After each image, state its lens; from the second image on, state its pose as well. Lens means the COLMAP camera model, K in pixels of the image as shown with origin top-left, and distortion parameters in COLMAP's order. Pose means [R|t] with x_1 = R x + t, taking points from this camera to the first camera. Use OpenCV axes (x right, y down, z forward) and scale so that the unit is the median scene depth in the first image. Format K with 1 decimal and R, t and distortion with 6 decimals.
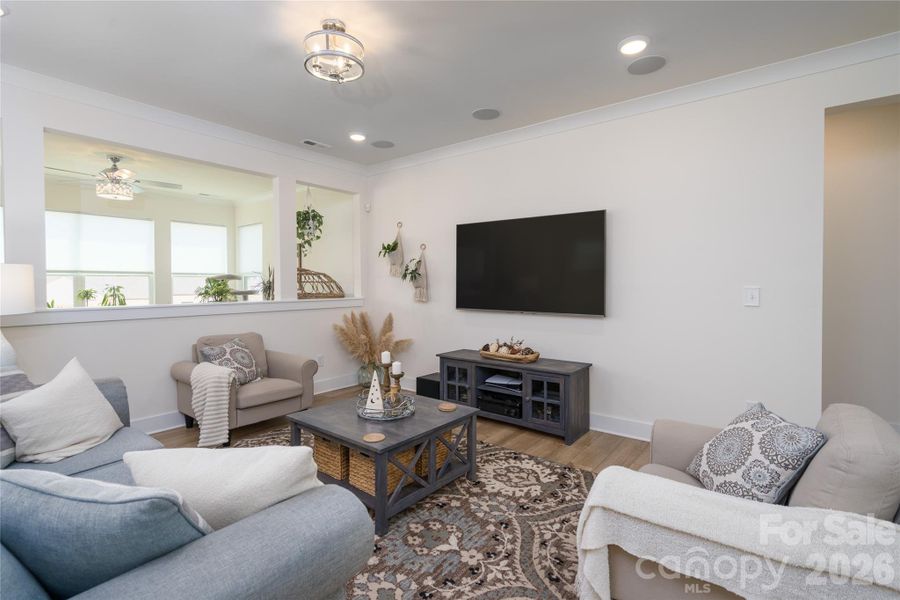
lens RADIAL K [[419.1, 0, 450.4], [0, 419.1, 286.3], [0, 0, 1]] dist [-0.000435, 0.000012]
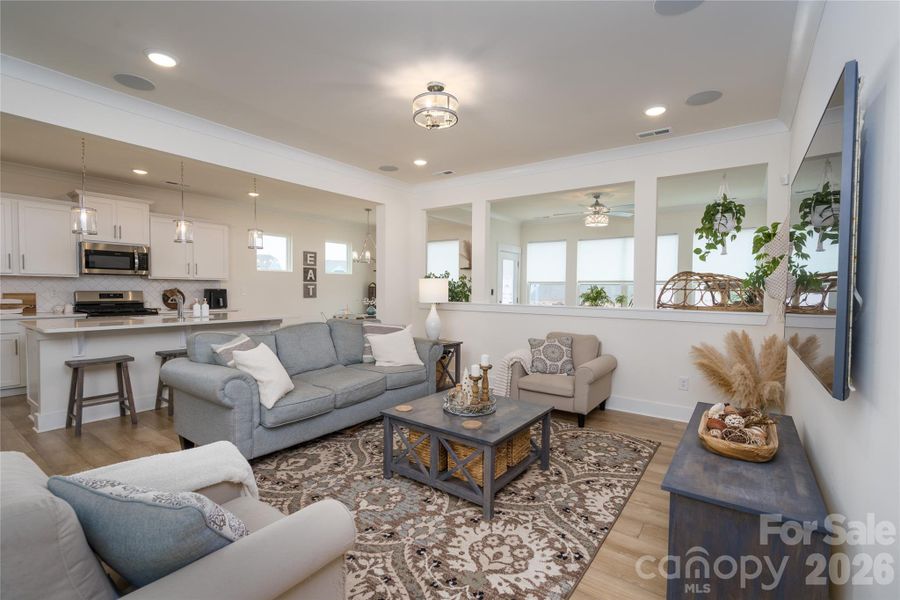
lens RADIAL K [[406.2, 0, 450.0], [0, 406.2, 300.0], [0, 0, 1]] dist [-0.001507, -0.000342]
pose [[0.036761, 0.030906, -0.998846, 0.892316], [-0.020532, 0.999334, 0.030165, -0.009003], [0.999113, 0.019399, 0.037371, 0.918574]]
